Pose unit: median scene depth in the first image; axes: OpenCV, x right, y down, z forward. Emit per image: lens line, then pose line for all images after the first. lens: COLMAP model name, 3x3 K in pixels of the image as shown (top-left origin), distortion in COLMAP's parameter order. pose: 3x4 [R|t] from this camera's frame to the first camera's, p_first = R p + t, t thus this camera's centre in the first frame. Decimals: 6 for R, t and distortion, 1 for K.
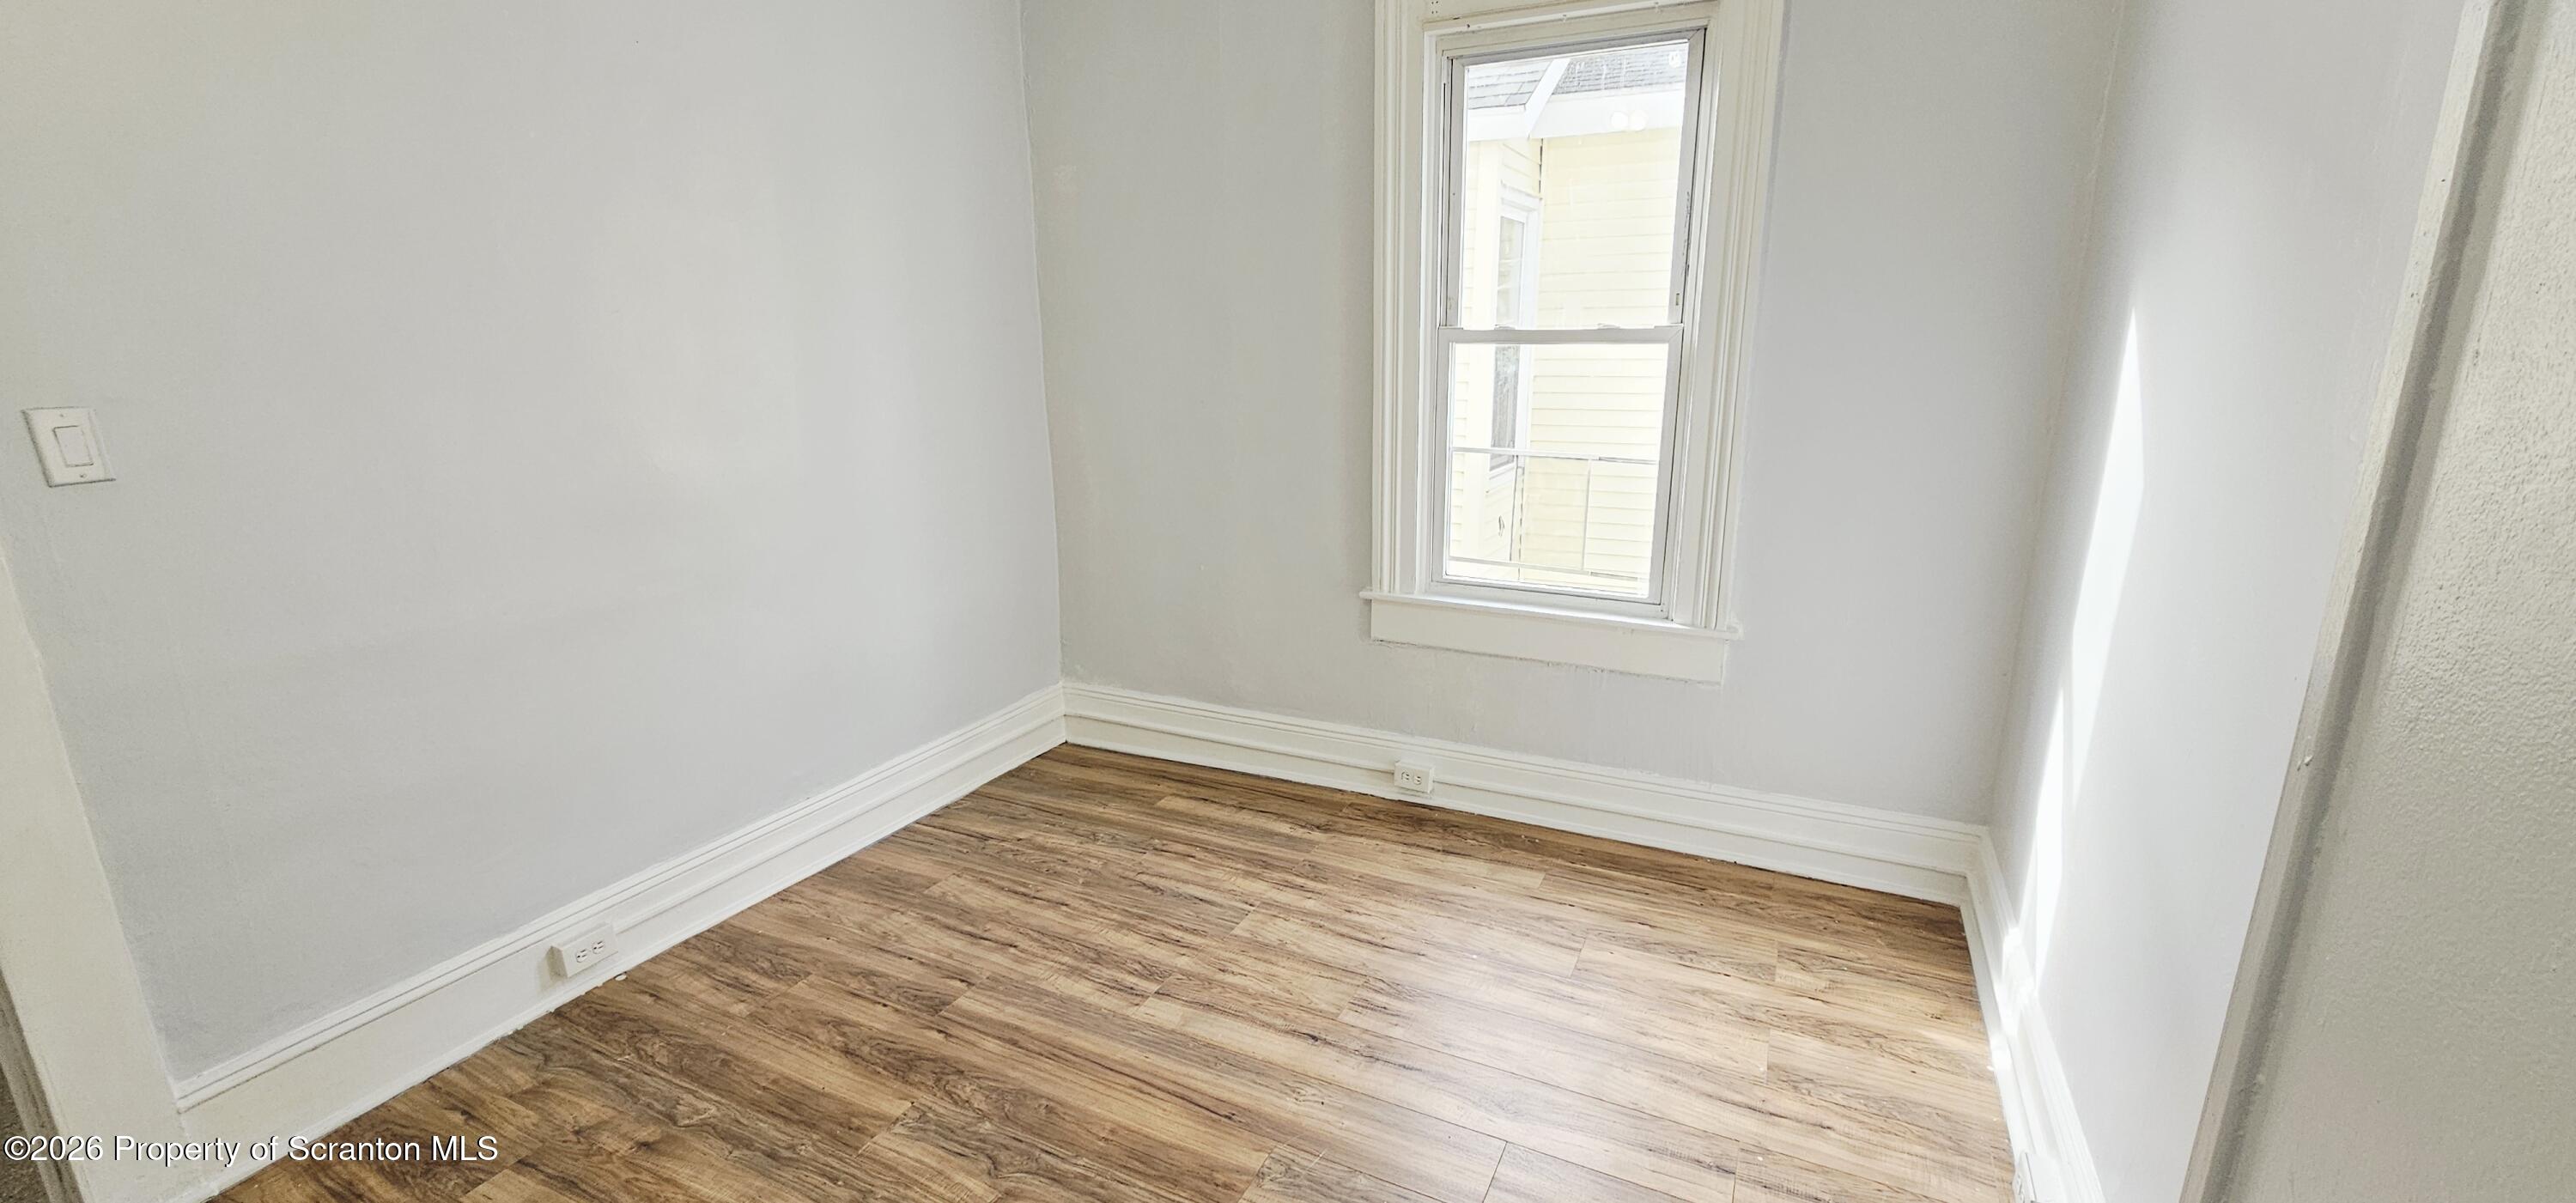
lens RADIAL K [[1060.1, 0, 1295.1], [0, 1060.1, 615.2], [0, 0, 1]] dist [0.000780, -0.000185]
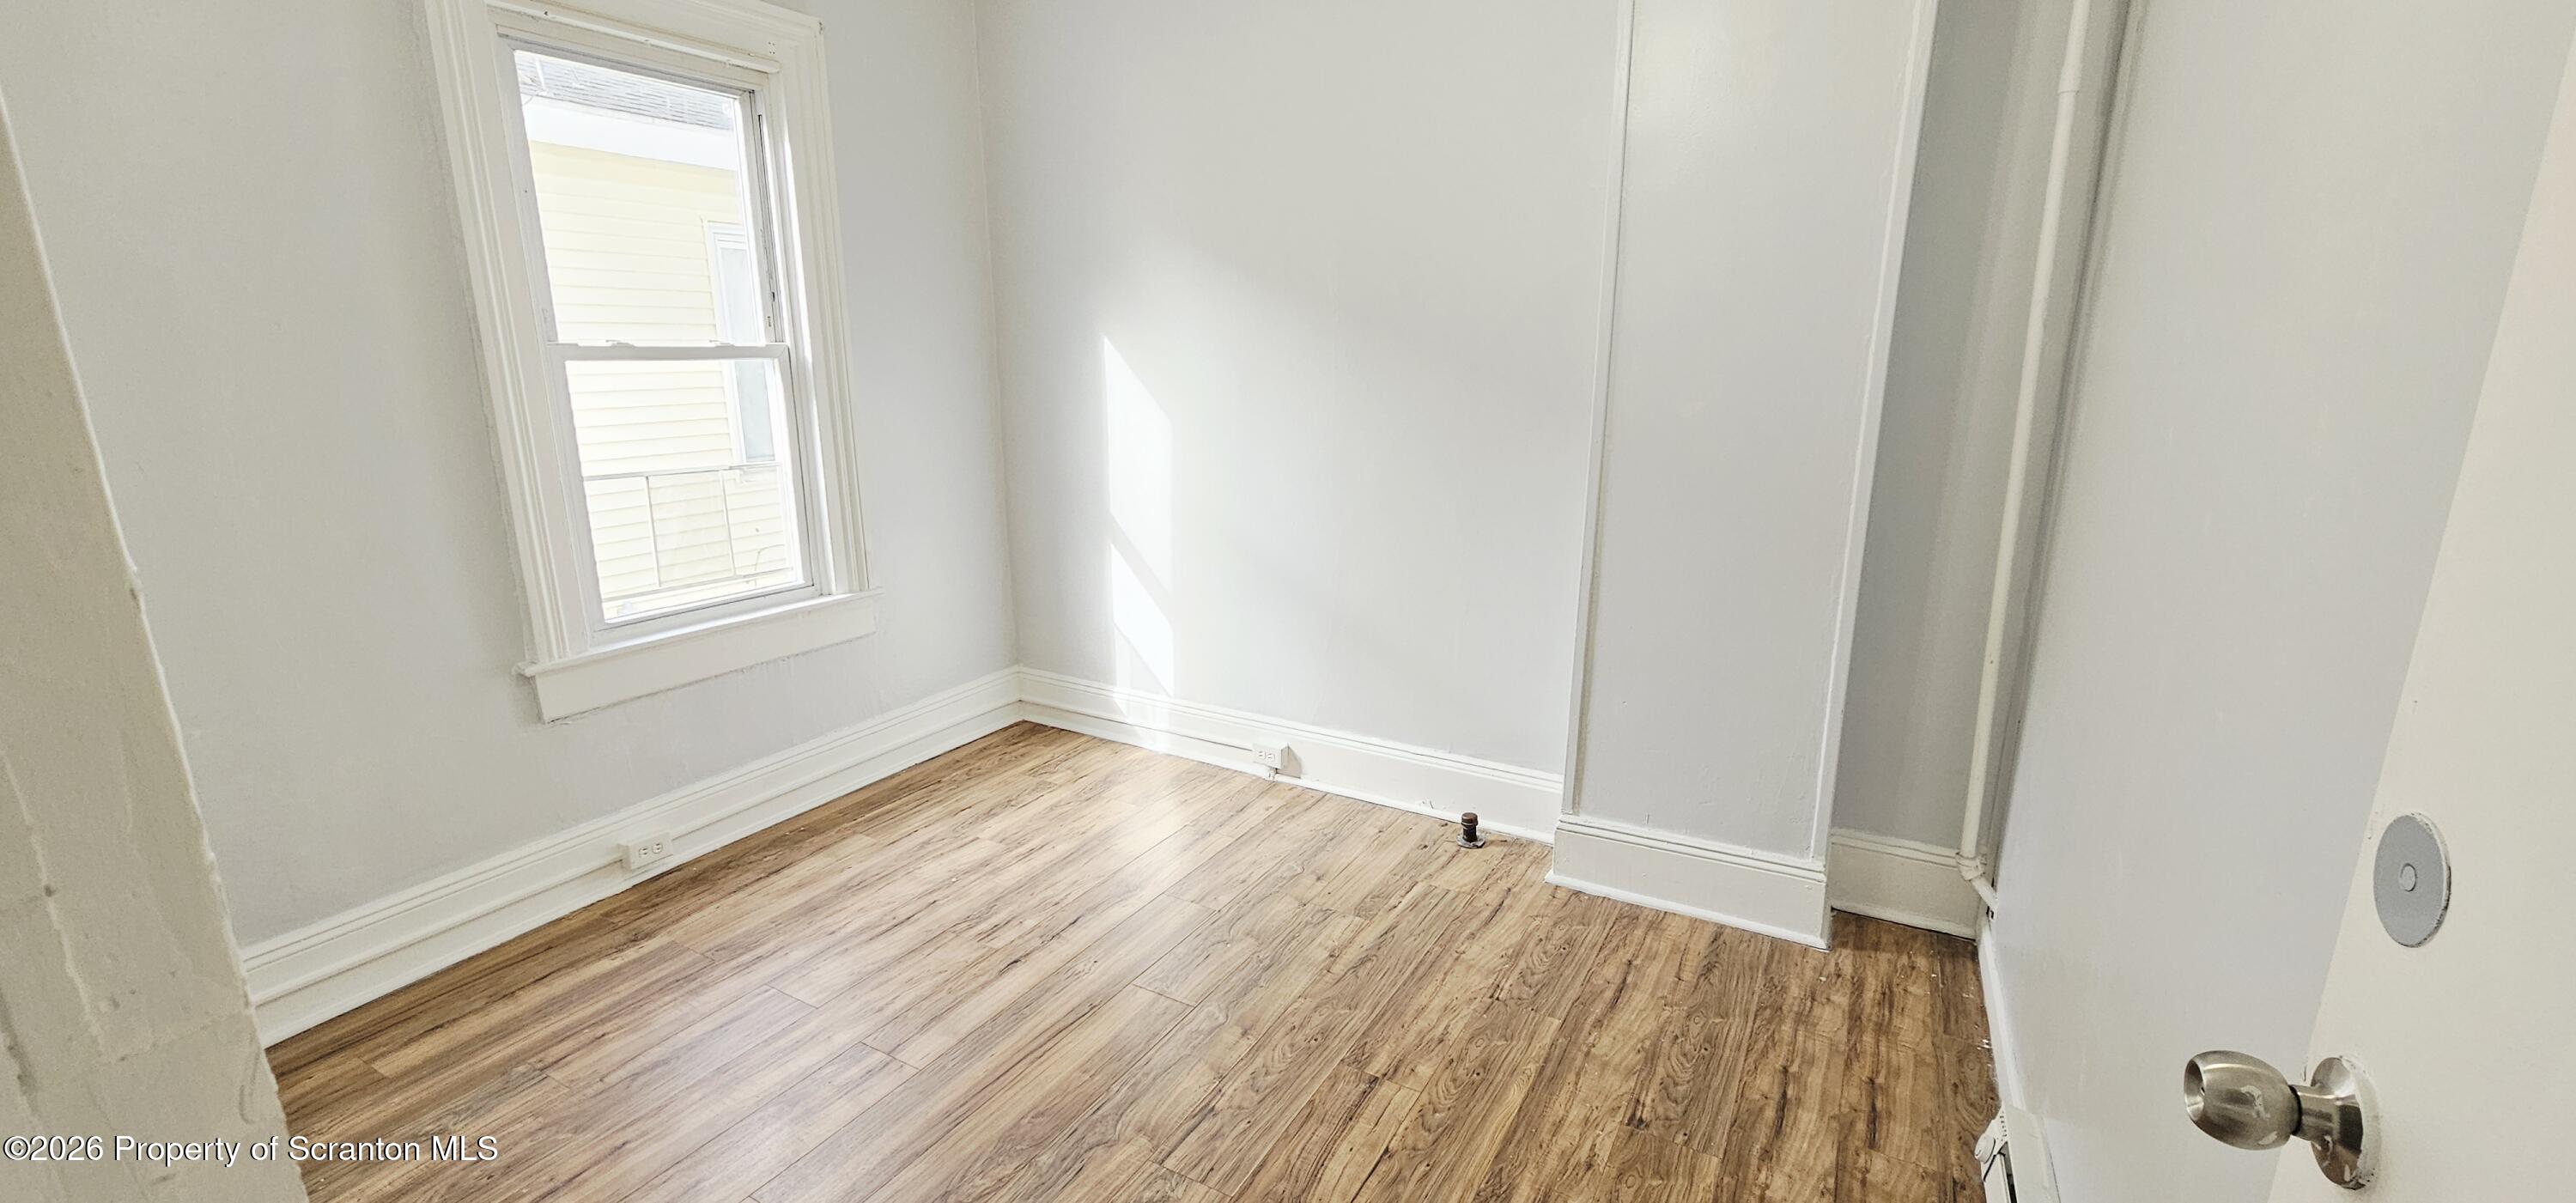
lens RADIAL K [[1060.1, 0, 1295.1], [0, 1060.1, 615.2], [0, 0, 1]] dist [0.000780, -0.000185]
pose [[0.045308, -0.235822, 0.970739, -0.752624], [0.253633, 0.942611, 0.217151, -0.095995], [-0.966239, 0.236373, 0.102520, 0.380246]]
